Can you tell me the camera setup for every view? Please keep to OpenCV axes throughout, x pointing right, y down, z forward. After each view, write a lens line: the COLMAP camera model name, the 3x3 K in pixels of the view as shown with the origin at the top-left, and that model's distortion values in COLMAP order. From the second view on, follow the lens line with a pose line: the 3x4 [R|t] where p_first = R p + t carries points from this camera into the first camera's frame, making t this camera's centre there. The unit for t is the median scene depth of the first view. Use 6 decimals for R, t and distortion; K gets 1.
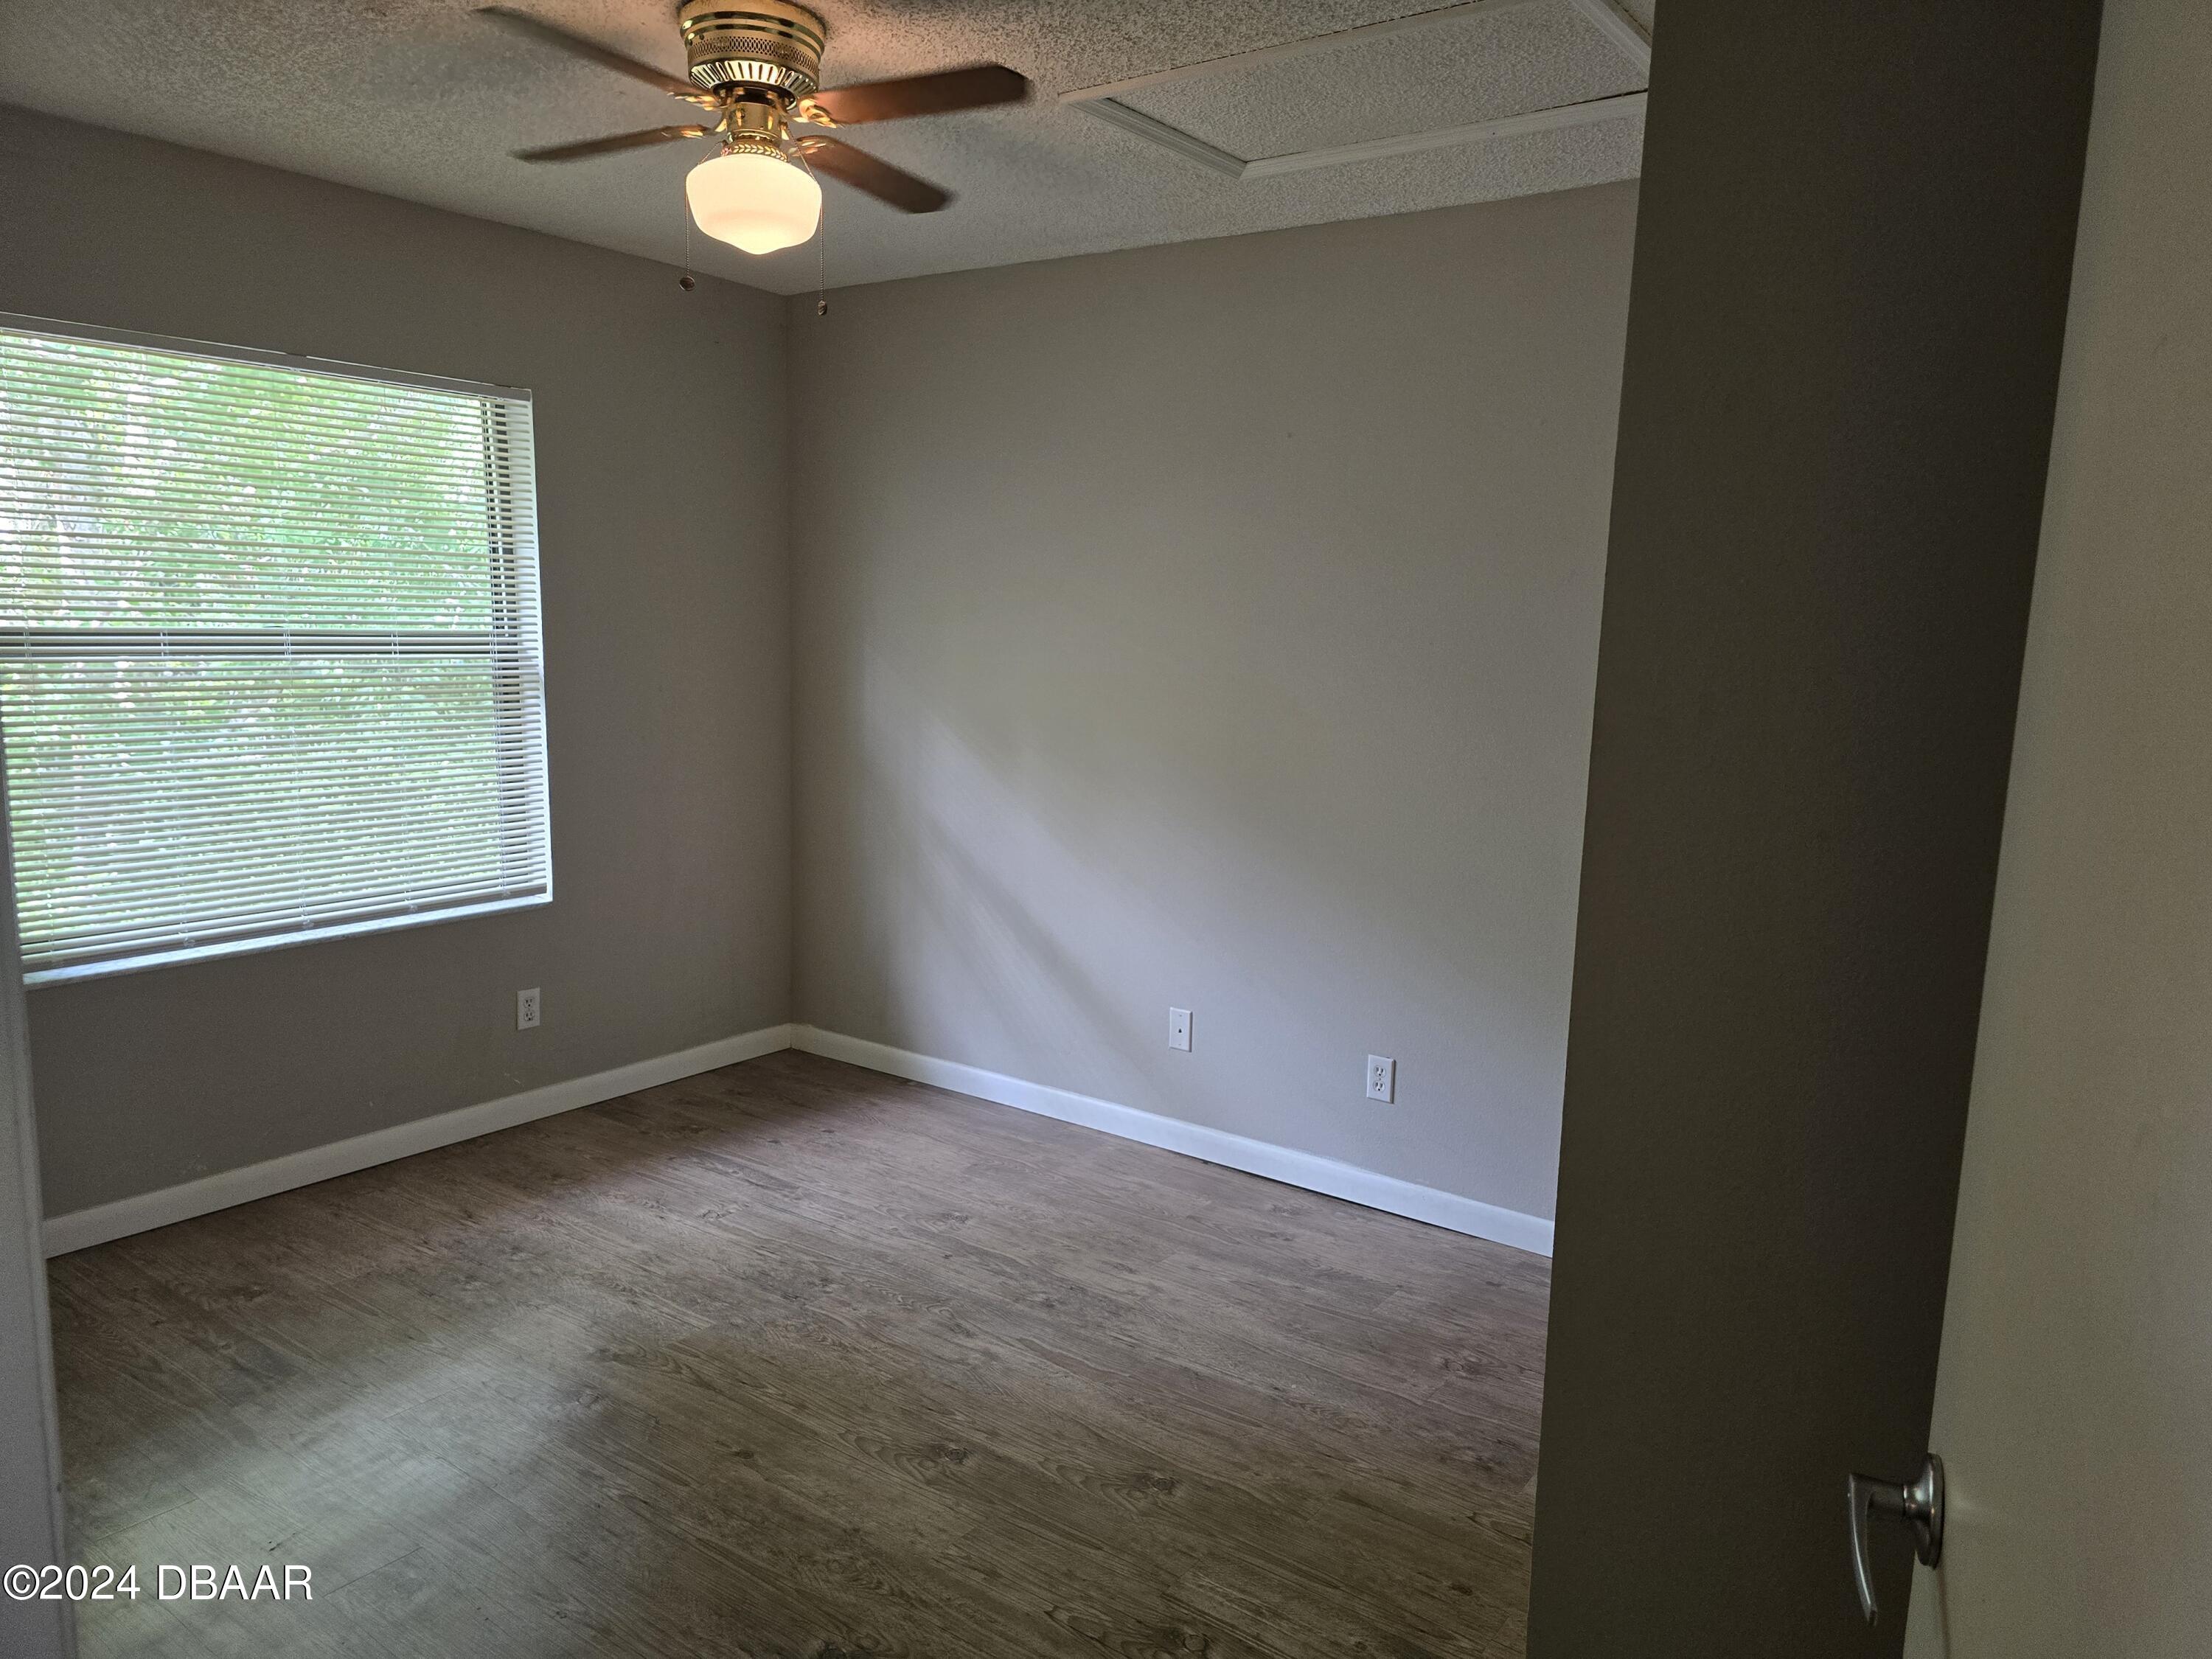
lens RADIAL K [[1477.8, 0, 1106.9], [0, 1477.8, 829.8], [0, 0, 1]] dist [0.039134, -0.019574]
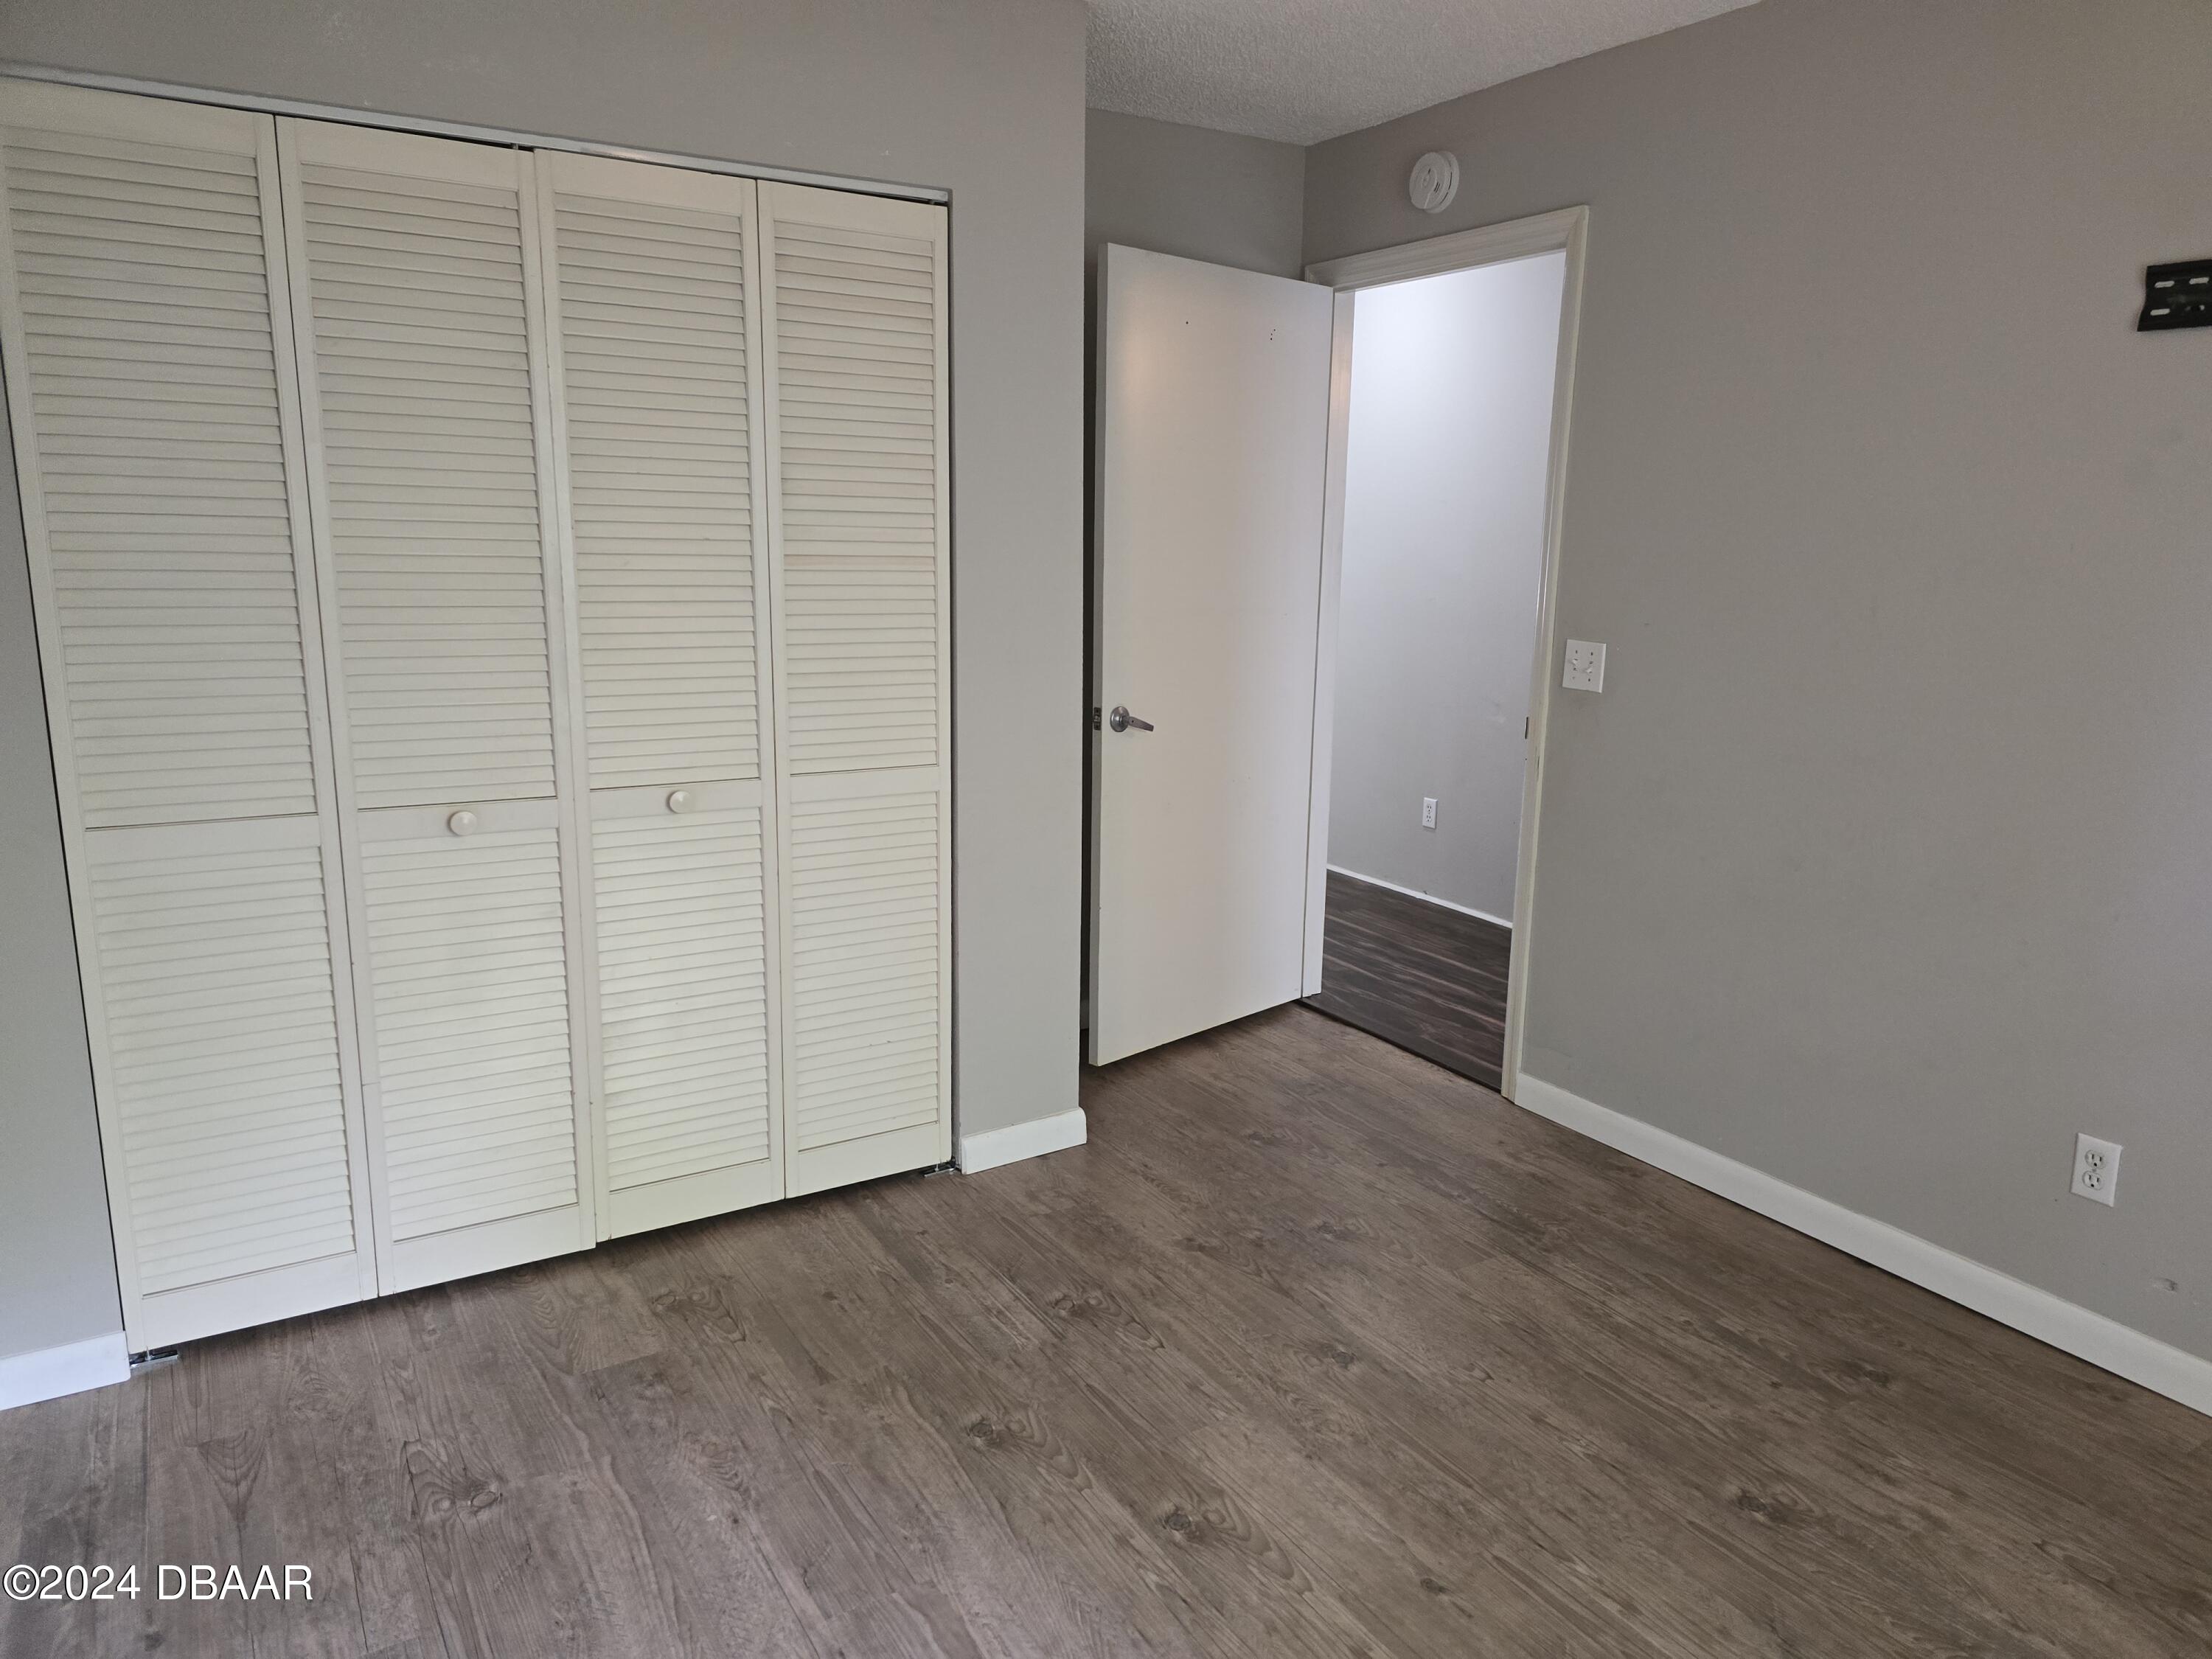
lens RADIAL K [[1477.8, 0, 1106.9], [0, 1477.8, 828.3], [0, 0, 1]] dist [0.039134, -0.019574]
pose [[-0.923567, -0.123439, 0.363024, -0.320019], [0.010482, 0.938282, 0.345712, -0.234211], [-0.383294, 0.323093, -0.865273, 1.613437]]
